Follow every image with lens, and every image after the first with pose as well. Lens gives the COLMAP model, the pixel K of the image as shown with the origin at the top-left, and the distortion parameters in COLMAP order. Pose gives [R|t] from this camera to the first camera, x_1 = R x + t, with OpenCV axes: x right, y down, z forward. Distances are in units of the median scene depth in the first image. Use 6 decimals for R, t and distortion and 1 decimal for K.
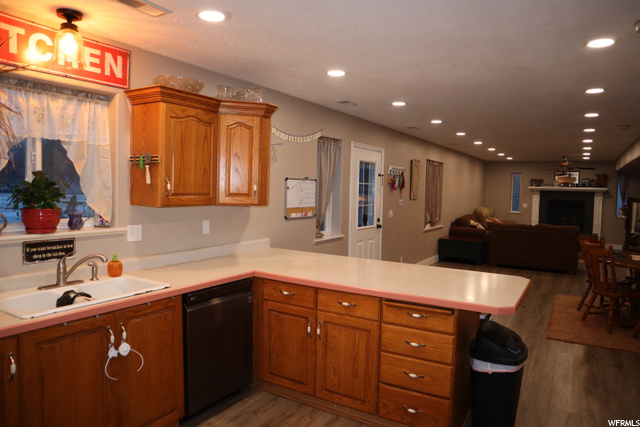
lens RADIAL K [[441.6, 0, 319.9], [0, 441.6, 209.5], [0, 0, 1]] dist [-0.108721, 0.061263]
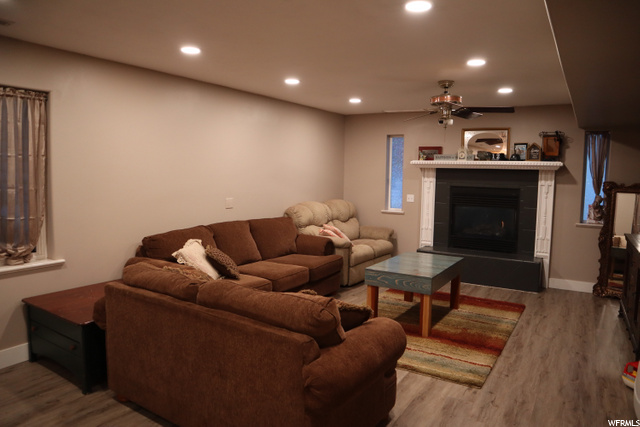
lens RADIAL K [[441.6, 0, 320.2], [0, 441.6, 207.5], [0, 0, 1]] dist [-0.108721, 0.061263]
pose [[0.999649, -0.003762, -0.026208, 0.861337], [0.004644, 0.999422, 0.033675, -0.035913], [0.026066, -0.033784, 0.999089, 1.064474]]
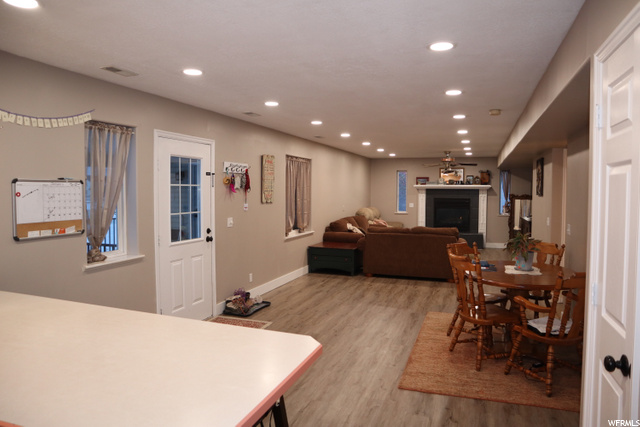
lens RADIAL K [[441.6, 0, 320.9], [0, 441.6, 209.9], [0, 0, 1]] dist [-0.108721, 0.061263]
pose [[0.979342, -0.026176, 0.200512, 0.200567], [0.026514, 0.999648, 0.001000, -0.011000], [-0.200467, 0.004337, 0.979691, 0.225189]]
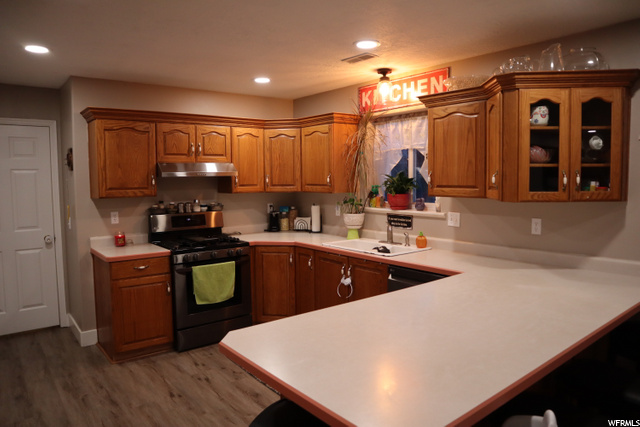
lens RADIAL K [[441.6, 0, 318.5], [0, 441.6, 208.8], [0, 0, 1]] dist [-0.108721, 0.061263]
pose [[-0.343695, 0.048491, -0.937829, 0.432907], [-0.047872, 0.996463, 0.069066, -0.020537], [0.937860, 0.068633, -0.340158, 0.563942]]
